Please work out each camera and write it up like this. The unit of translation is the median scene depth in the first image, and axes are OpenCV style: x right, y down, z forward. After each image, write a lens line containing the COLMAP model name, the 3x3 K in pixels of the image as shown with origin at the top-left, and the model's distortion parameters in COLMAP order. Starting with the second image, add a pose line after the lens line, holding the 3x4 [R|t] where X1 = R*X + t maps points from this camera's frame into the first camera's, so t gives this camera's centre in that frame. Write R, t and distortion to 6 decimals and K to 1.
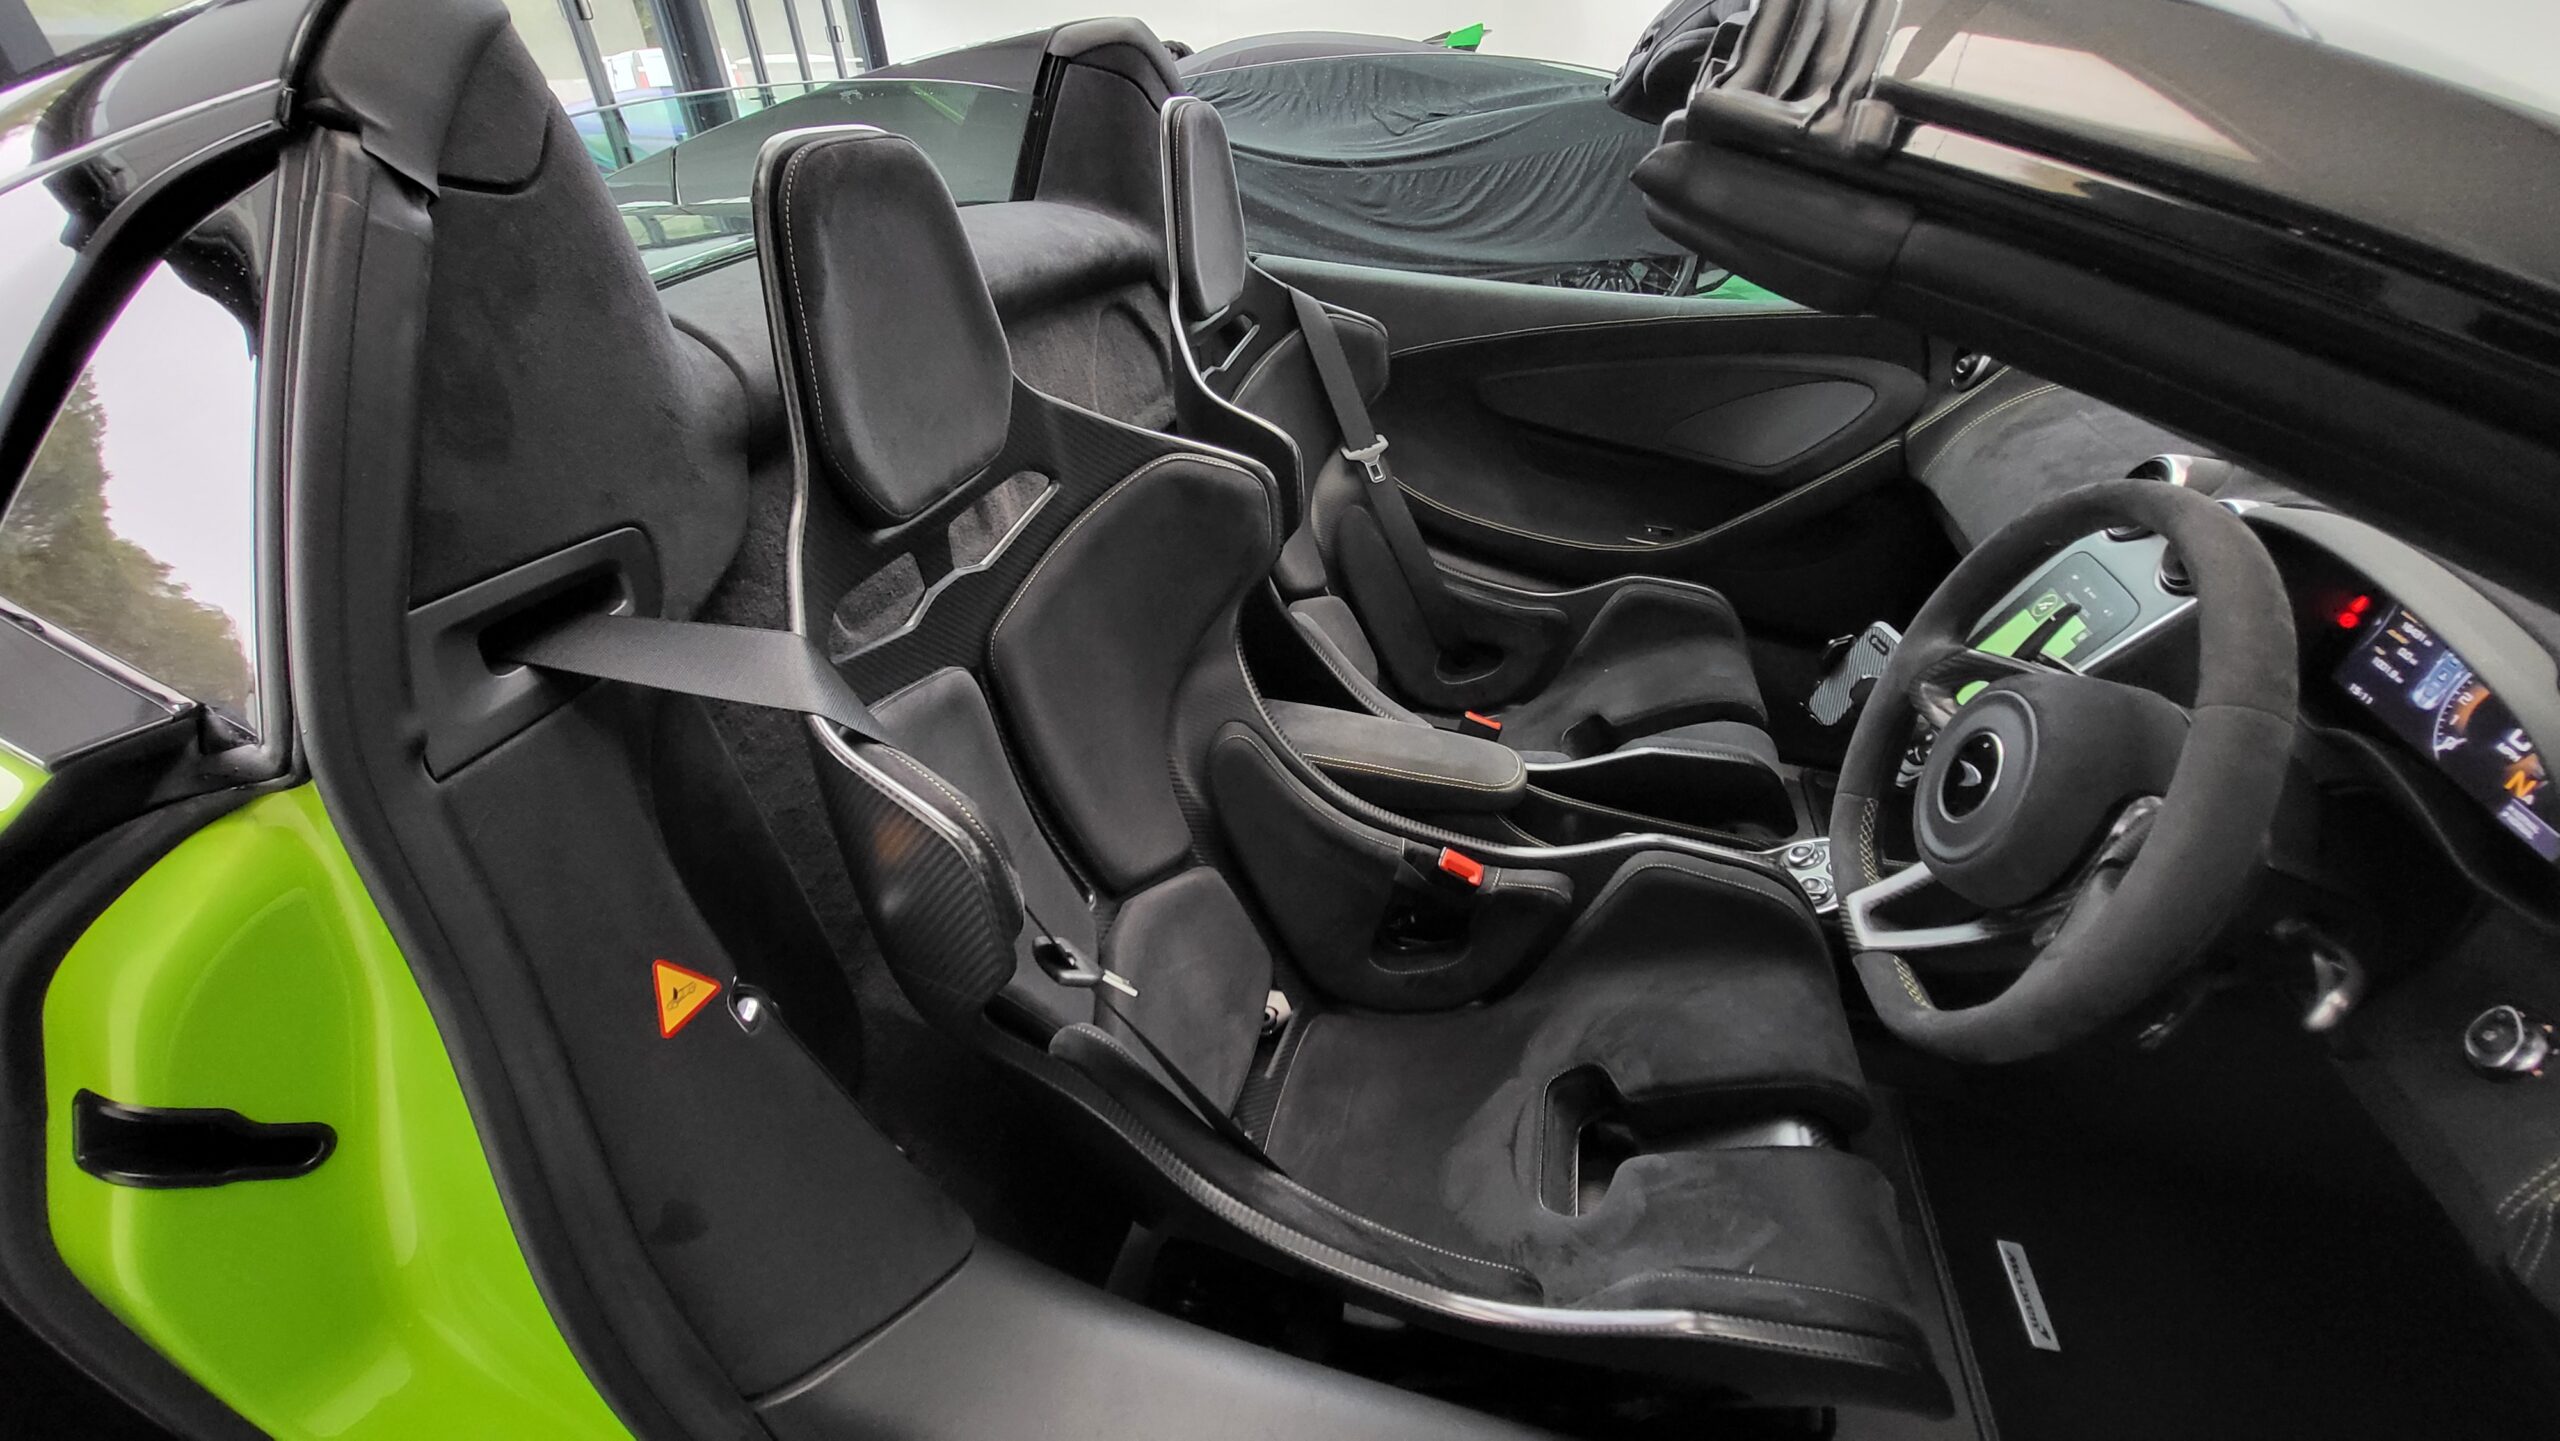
lens RADIAL K [[1014.9, 0, 1286.2], [0, 1014.9, 738.5], [0, 0, 1]] dist [0.002348, -0.000918]
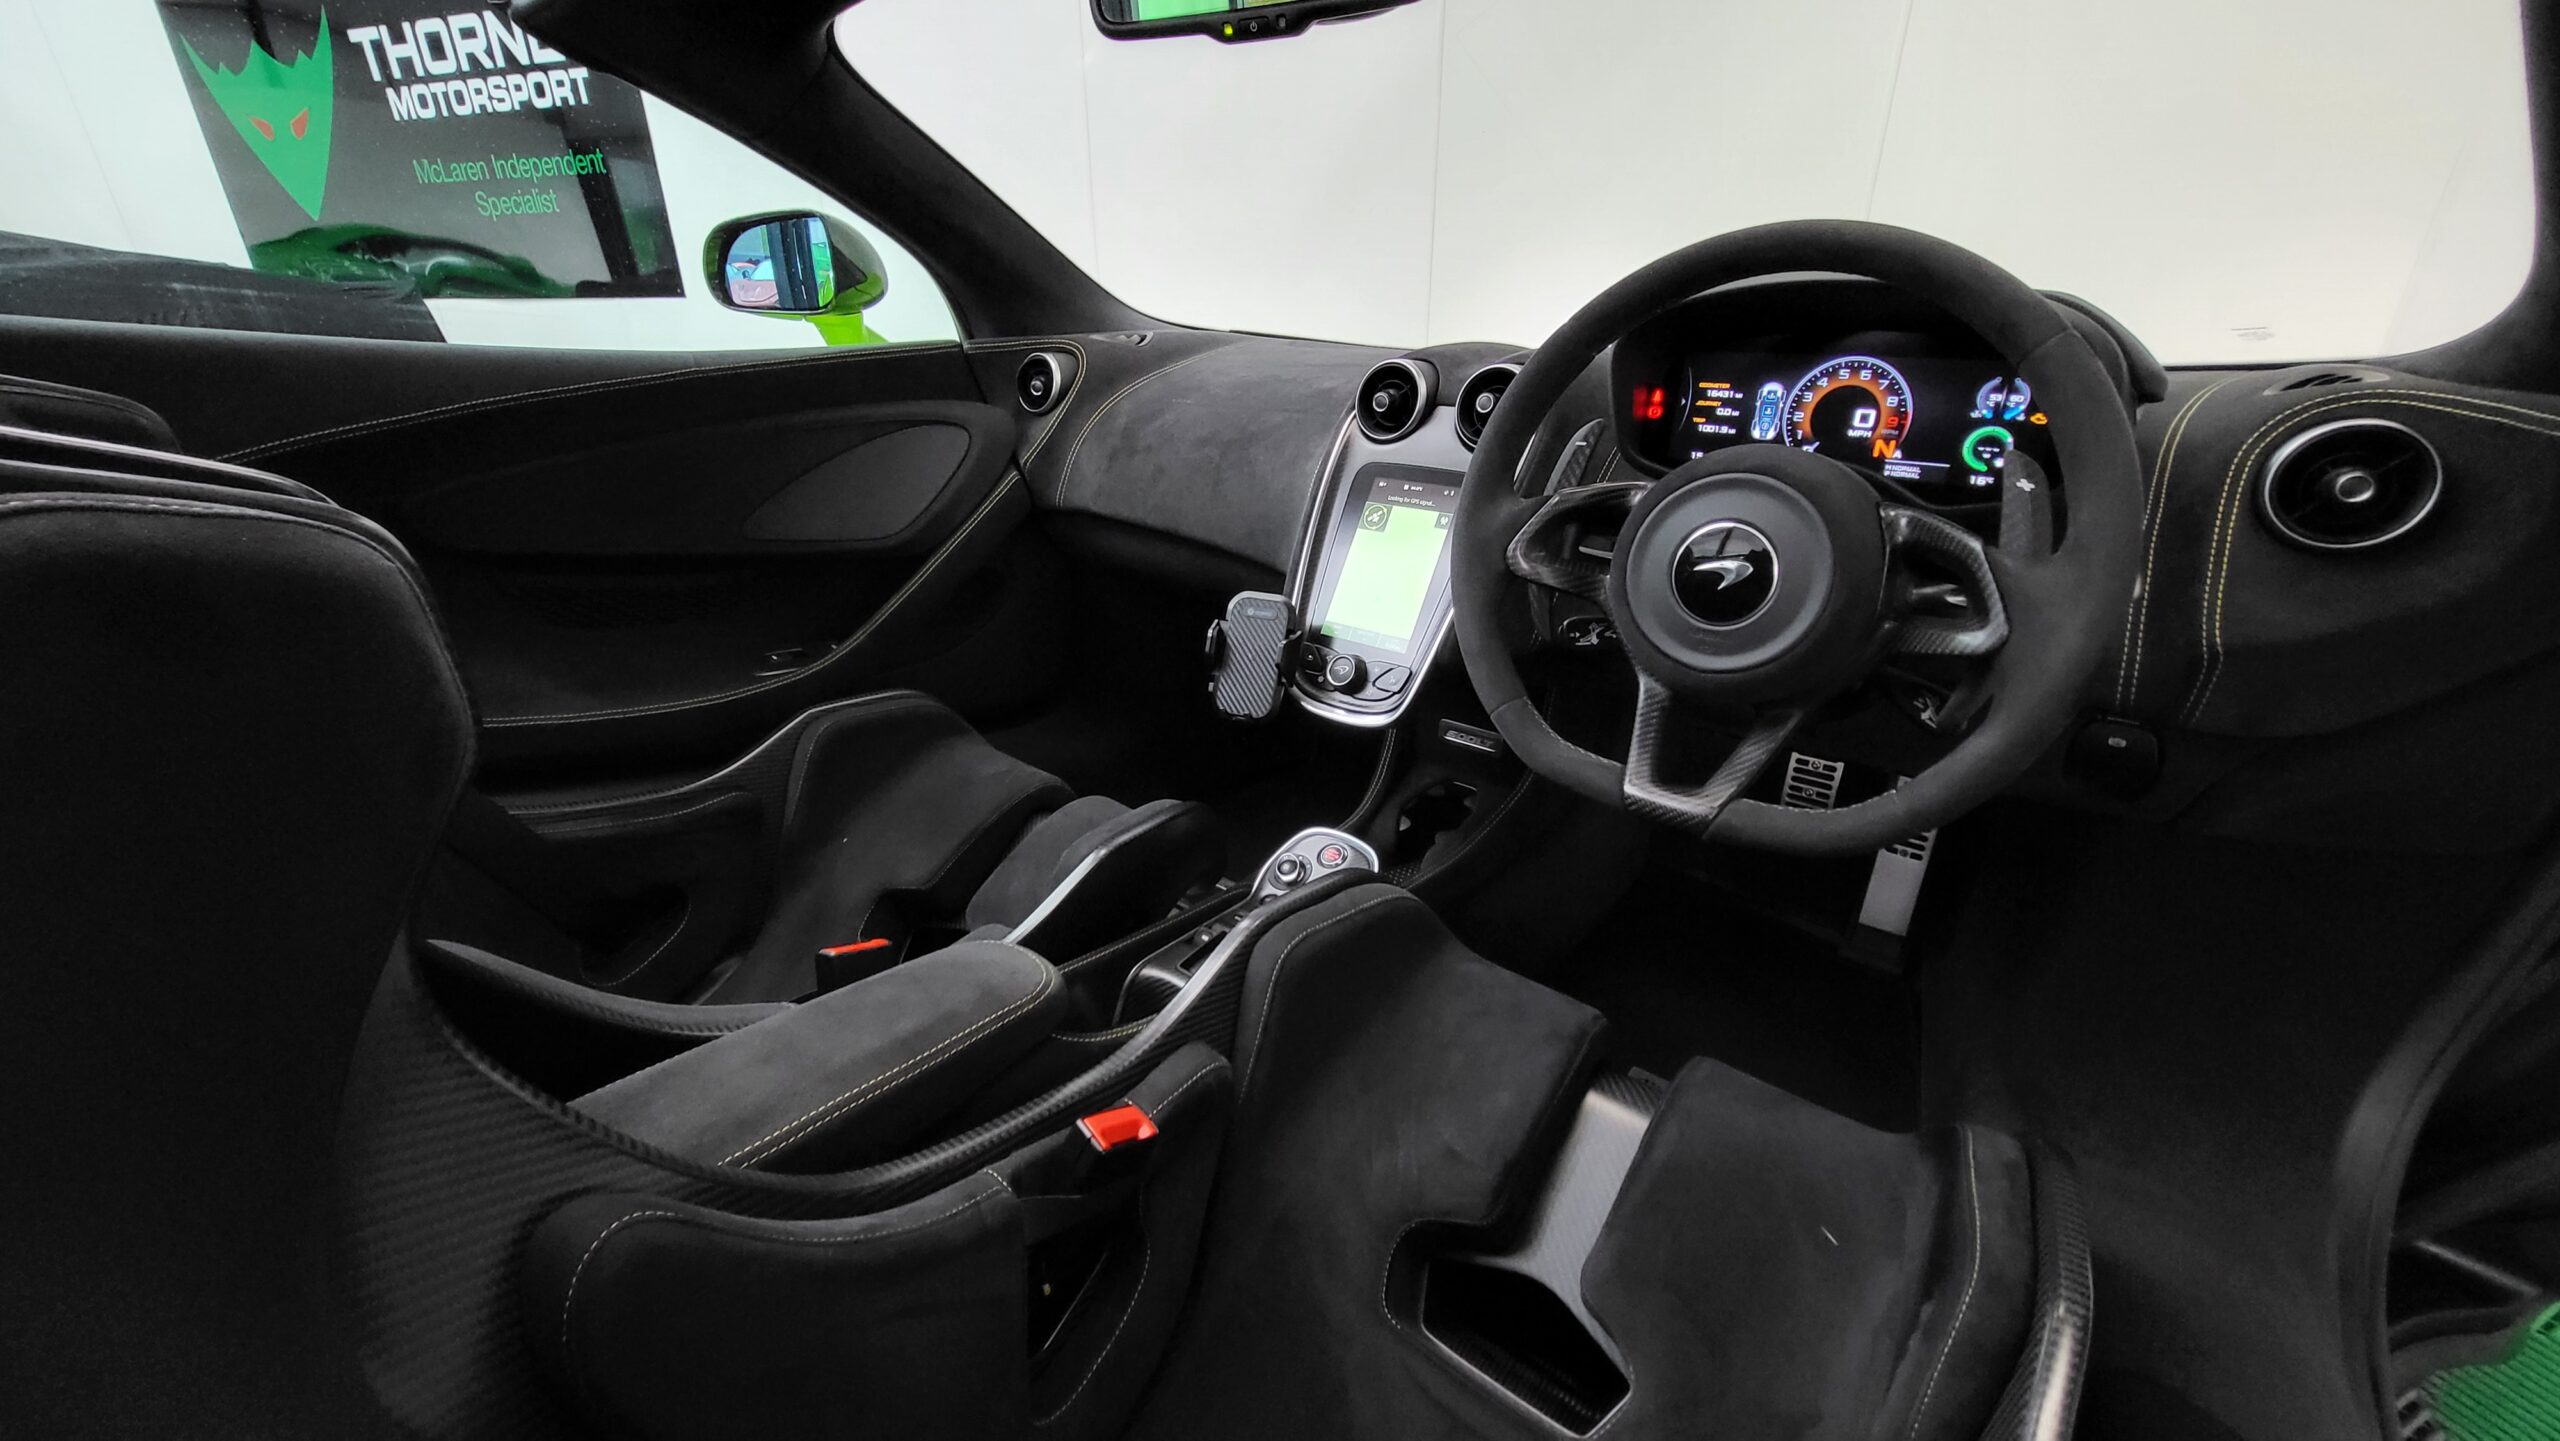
lens RADIAL K [[1014.9, 0, 1286.2], [0, 1014.9, 738.5], [0, 0, 1]] dist [0.002348, -0.000918]
pose [[0.425746, -0.332060, 0.841710, -0.189133], [0.486686, 0.868247, 0.096358, -0.070109], [-0.762809, 0.368625, 0.531261, 0.537798]]
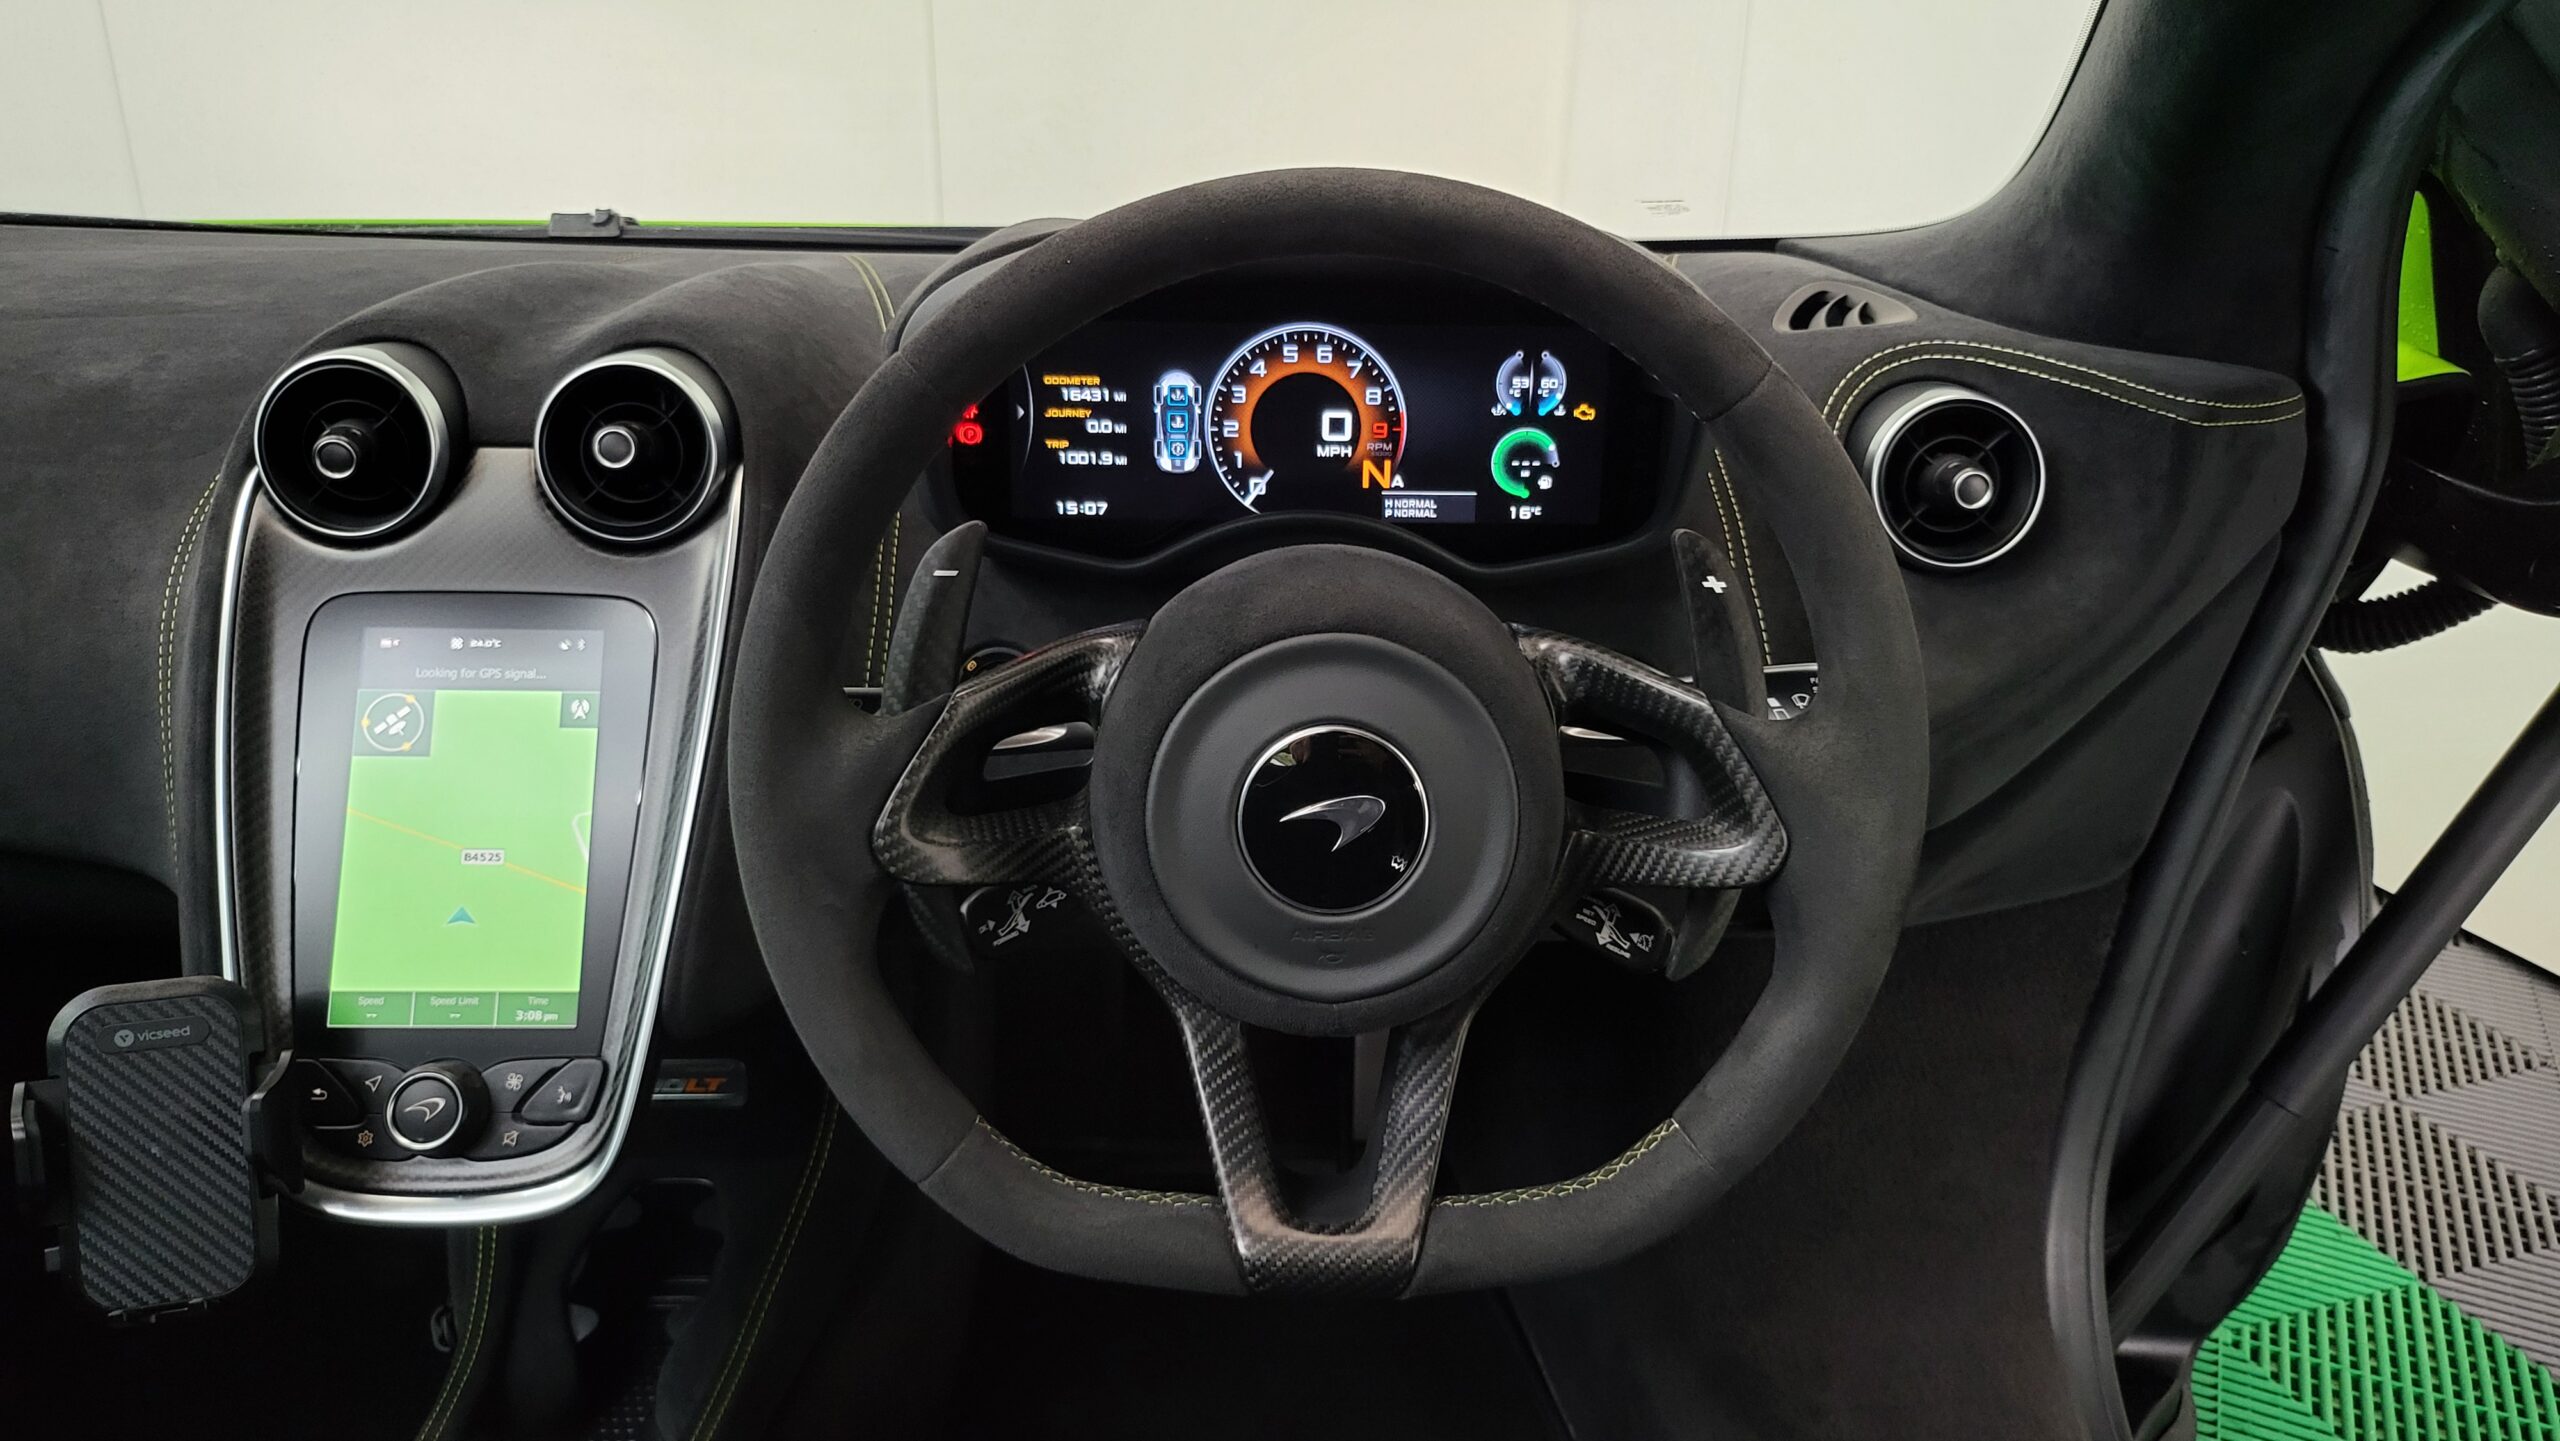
lens RADIAL K [[1822.3, 0, 1279.2], [0, 1822.3, 723.8], [0, 0, 1]] dist [0.049532, -0.060353]
pose [[-0.257326, -0.332735, 0.907233, -0.048456], [0.525587, 0.739640, 0.420346, -0.228464], [-0.810889, 0.584996, -0.015447, 0.622914]]
